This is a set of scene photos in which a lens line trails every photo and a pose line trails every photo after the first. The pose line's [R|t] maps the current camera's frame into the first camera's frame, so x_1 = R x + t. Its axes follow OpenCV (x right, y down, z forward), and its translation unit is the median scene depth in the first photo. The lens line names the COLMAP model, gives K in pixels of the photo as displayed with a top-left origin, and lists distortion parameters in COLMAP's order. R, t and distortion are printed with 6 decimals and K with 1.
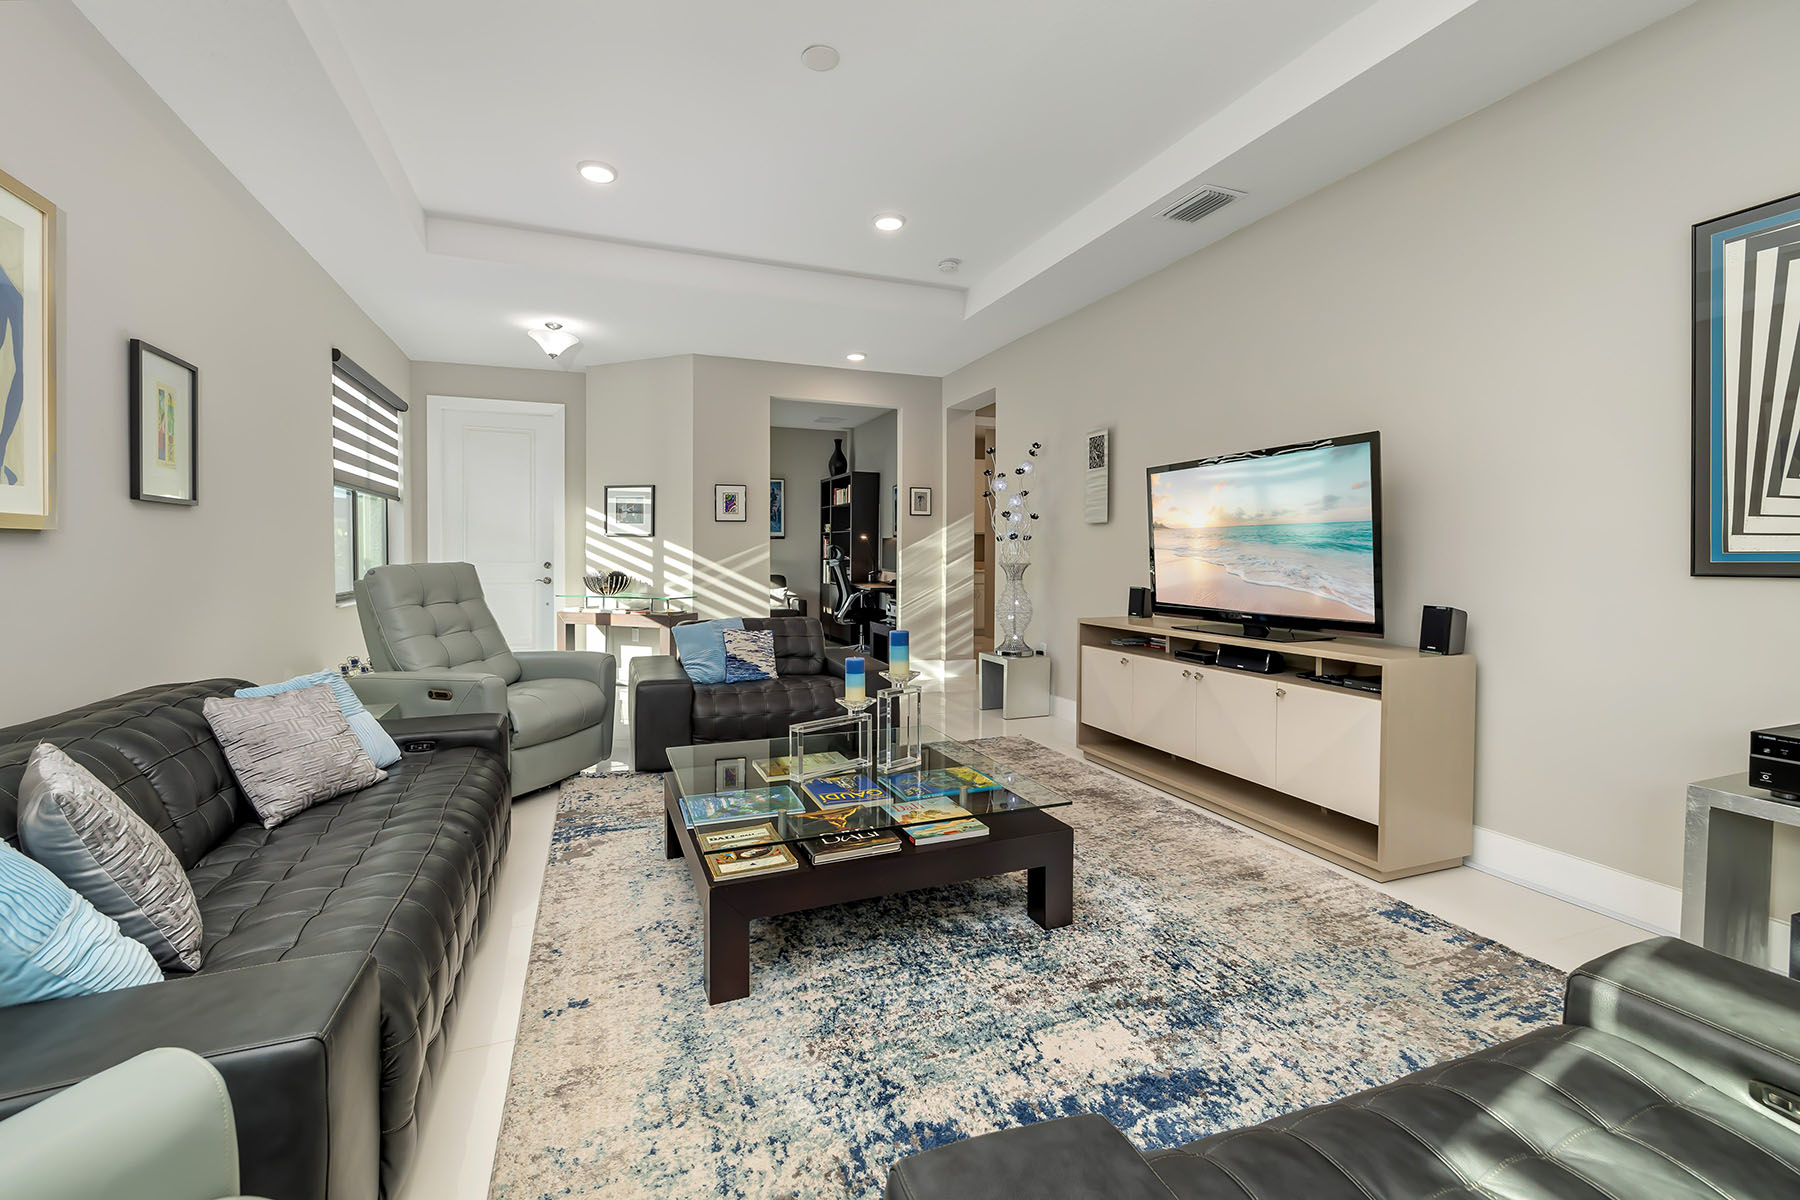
lens RADIAL K [[779.4, 0, 887.1], [0, 779.4, 558.0], [0, 0, 1]] dist [0.000362, -0.000759]
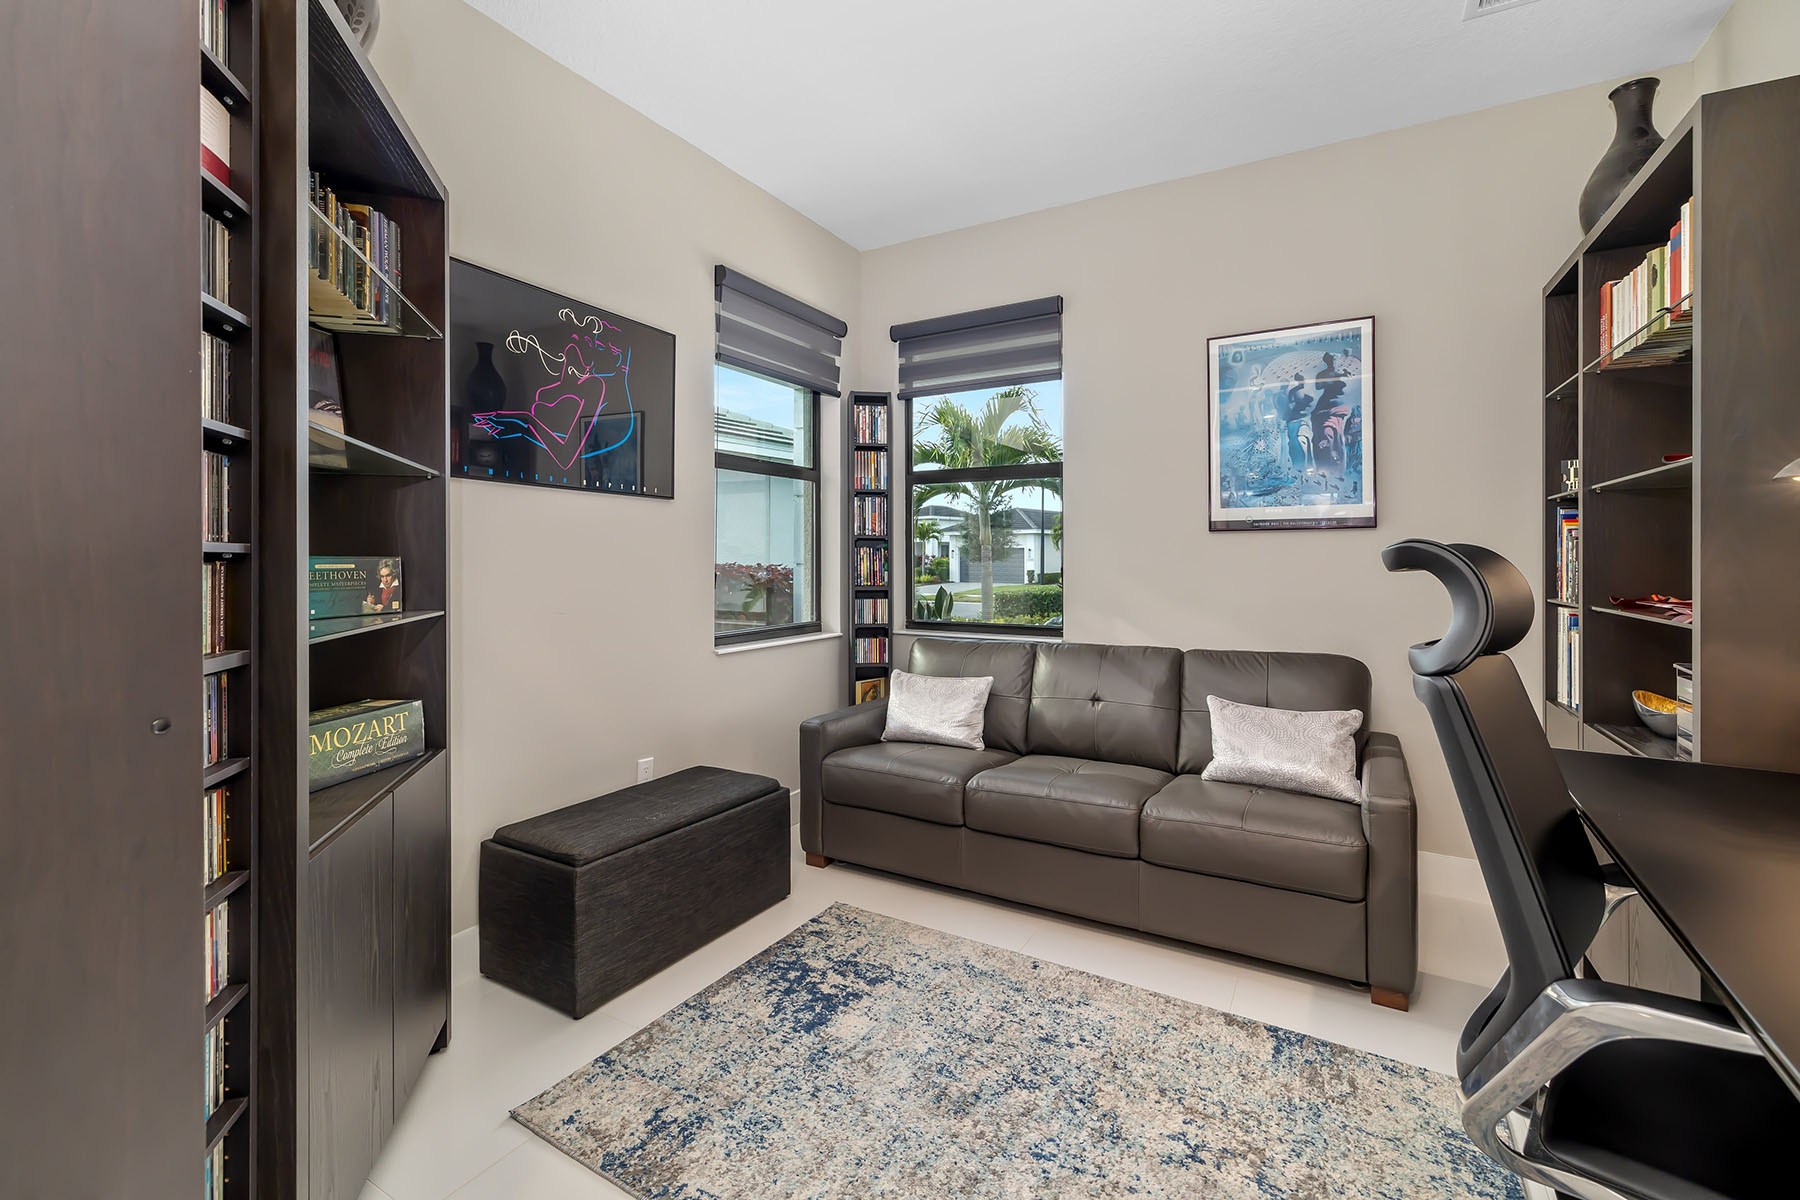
lens RADIAL K [[779.4, 0, 879.8], [0, 779.4, 562.2], [0, 0, 1]] dist [0.000362, -0.000759]
pose [[0.623668, 0.003551, -0.781681, -0.040558], [-0.008591, 0.999960, -0.002312, -0.016145], [0.781642, 0.008158, 0.623674, 1.240530]]
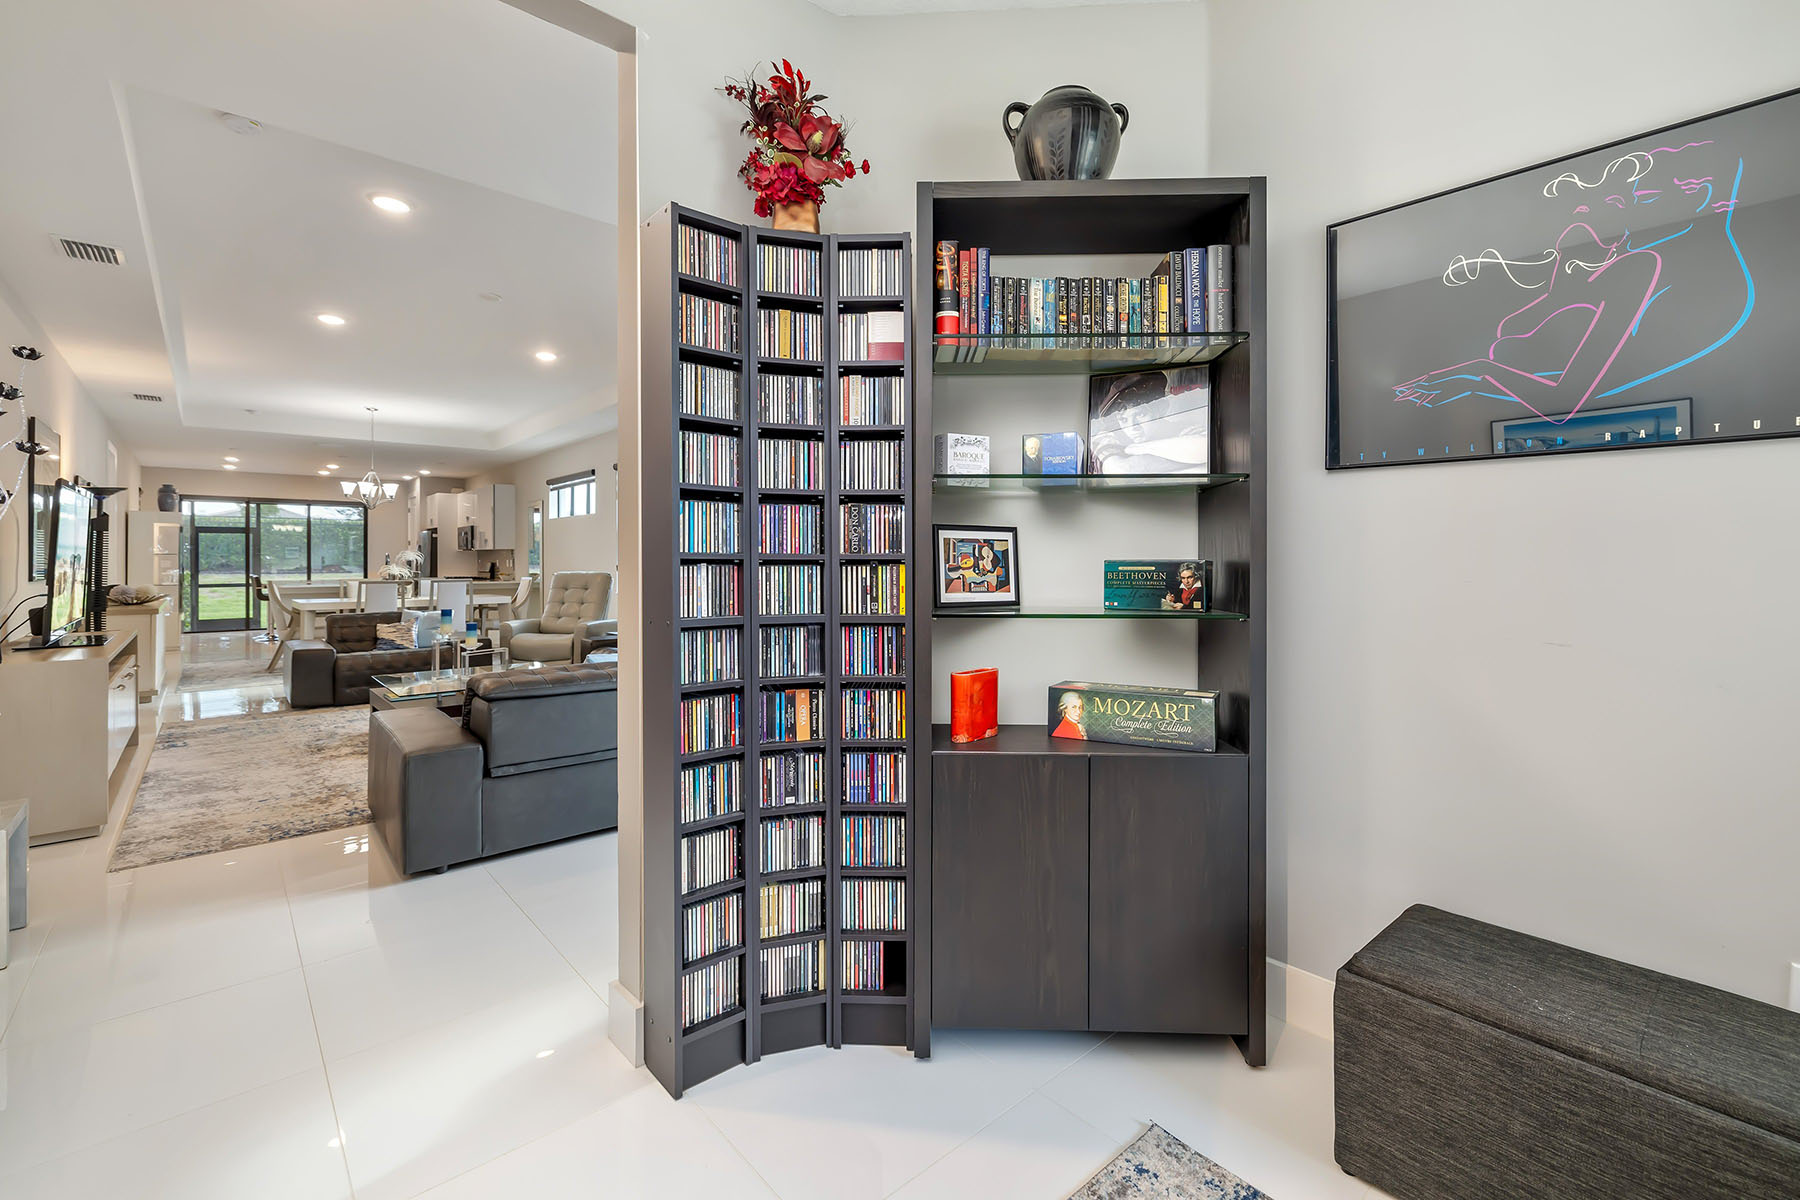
lens RADIAL K [[779.4, 0, 920.7], [0, 779.4, 561.5], [0, 0, 1]] dist [0.000362, -0.000759]
pose [[-0.931592, 0.002512, -0.363496, -0.182480], [-0.000294, 0.999971, 0.007663, -0.019731], [0.363505, 0.007246, -0.931564, 1.581073]]
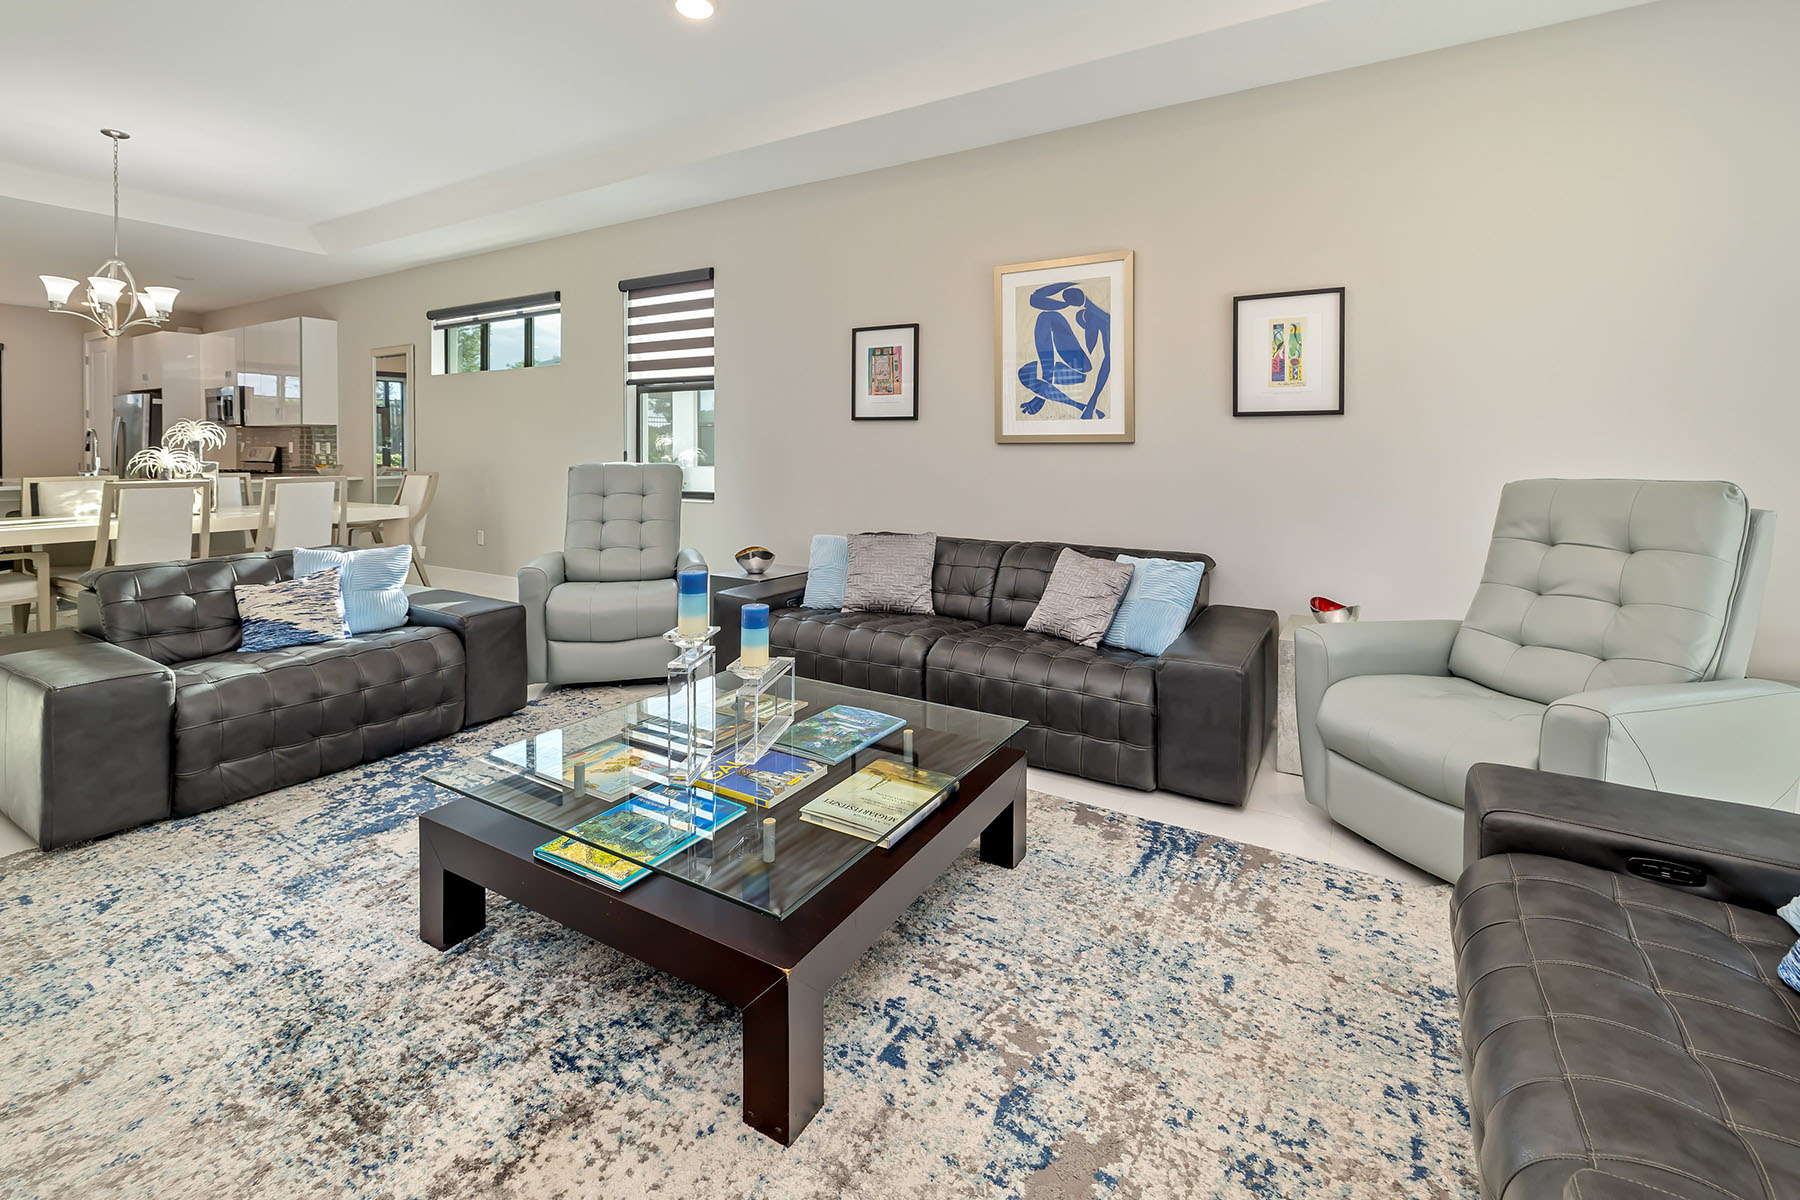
lens RADIAL K [[779.4, 0, 907.3], [0, 779.4, 455.9], [0, 0, 1]] dist [0.000362, -0.000759]
pose [[-0.780715, 0.000287, -0.624887, 0.146634], [-0.008985, 0.999891, 0.011686, -0.009173], [0.624822, 0.014738, -0.780628, 0.811397]]
